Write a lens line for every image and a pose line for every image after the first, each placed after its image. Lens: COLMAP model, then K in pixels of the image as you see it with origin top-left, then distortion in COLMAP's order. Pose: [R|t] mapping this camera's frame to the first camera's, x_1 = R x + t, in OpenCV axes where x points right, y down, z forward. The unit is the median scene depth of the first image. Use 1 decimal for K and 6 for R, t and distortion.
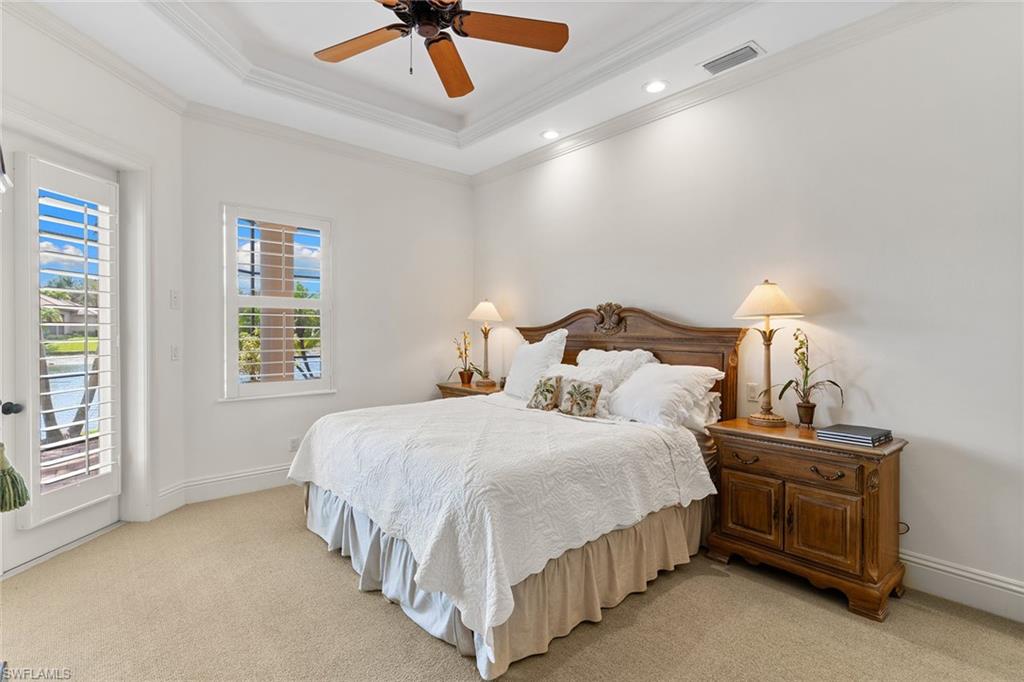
lens RADIAL K [[491.5, 0, 514.3], [0, 491.5, 334.3], [0, 0, 1]] dist [0.002692, -0.000051]
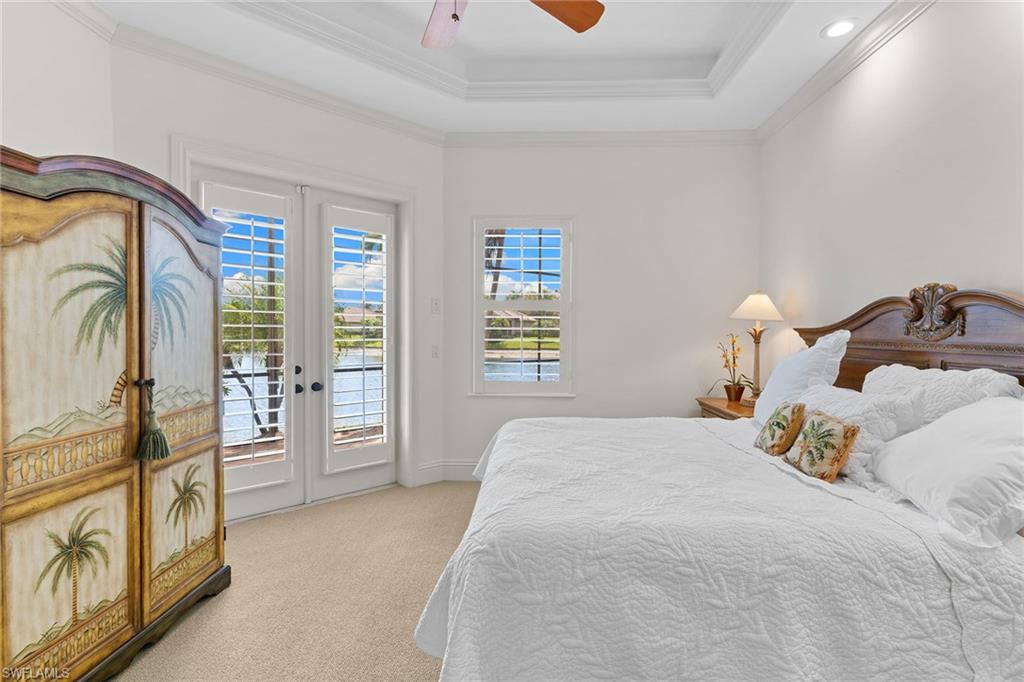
lens RADIAL K [[491.5, 0, 509.5], [0, 491.5, 344.0], [0, 0, 1]] dist [0.002692, -0.000051]
pose [[0.717298, 0.017716, -0.696541, 0.253448], [-0.007529, 0.999815, 0.017676, -0.001485], [0.696726, -0.007435, 0.717299, 0.268680]]
